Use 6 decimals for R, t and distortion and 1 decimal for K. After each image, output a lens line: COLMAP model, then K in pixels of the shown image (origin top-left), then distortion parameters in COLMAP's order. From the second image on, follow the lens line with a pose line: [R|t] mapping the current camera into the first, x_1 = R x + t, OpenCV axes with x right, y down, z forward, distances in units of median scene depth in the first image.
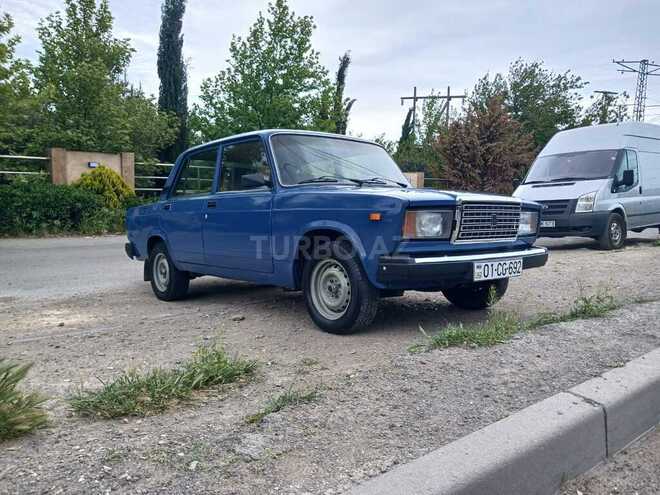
lens RADIAL K [[532.2, 0, 330.0], [0, 532.2, 247.5], [0, 0, 1]] dist [-0.002507, 0.001986]
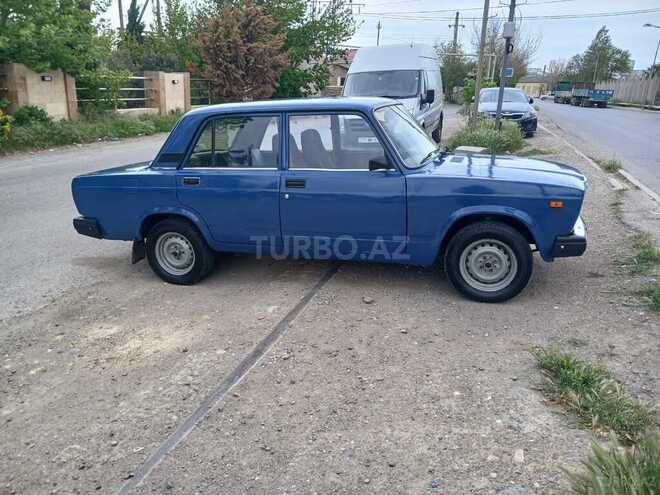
lens RADIAL K [[523.4, 0, 329.7], [0, 523.4, 243.3], [0, 0, 1]] dist [0.005343, -0.000877]
pose [[0.849487, -0.153971, 0.504644, -0.244119], [0.048631, 0.975249, 0.215695, -0.064795], [-0.525364, -0.158689, 0.835949, 0.071784]]
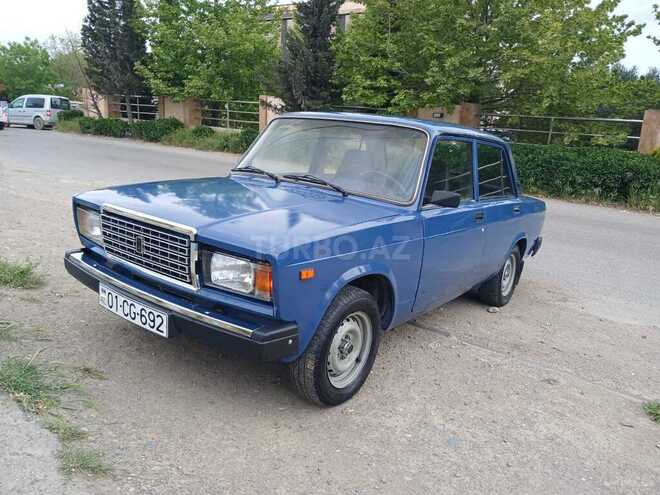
lens RADIAL K [[530.0, 0, 330.7], [0, 530.0, 234.1], [0, 0, 1]] dist [0.013054, 0.005254]
pose [[0.221160, 0.214002, -0.951468, 0.307855], [-0.156129, 0.970813, 0.182062, -0.069752], [0.962659, 0.108287, 0.248117, 0.308386]]
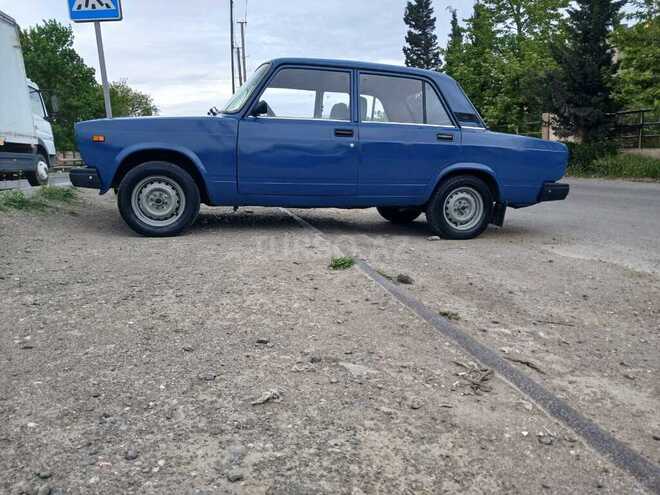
lens RADIAL K [[523.4, 0, 329.7], [0, 523.4, 243.3], [0, 0, 1]] dist [0.005343, -0.000877]
pose [[-0.437309, 0.145337, -0.887489, 0.360780], [-0.077032, 0.977174, 0.197981, -0.035205], [0.896006, 0.154944, -0.416132, 0.597675]]
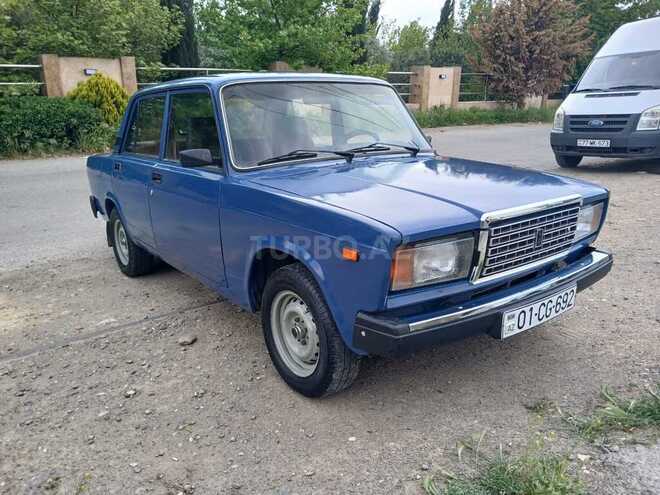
lens RADIAL K [[527.4, 0, 330.0], [0, 527.4, 247.5], [0, 0, 1]] dist [-0.001297, 0.001121]
pose [[0.997998, 0.005467, -0.063008, 0.026329], [0.007550, 0.978834, 0.204515, -0.050576], [0.062793, -0.204581, 0.976834, 0.099099]]
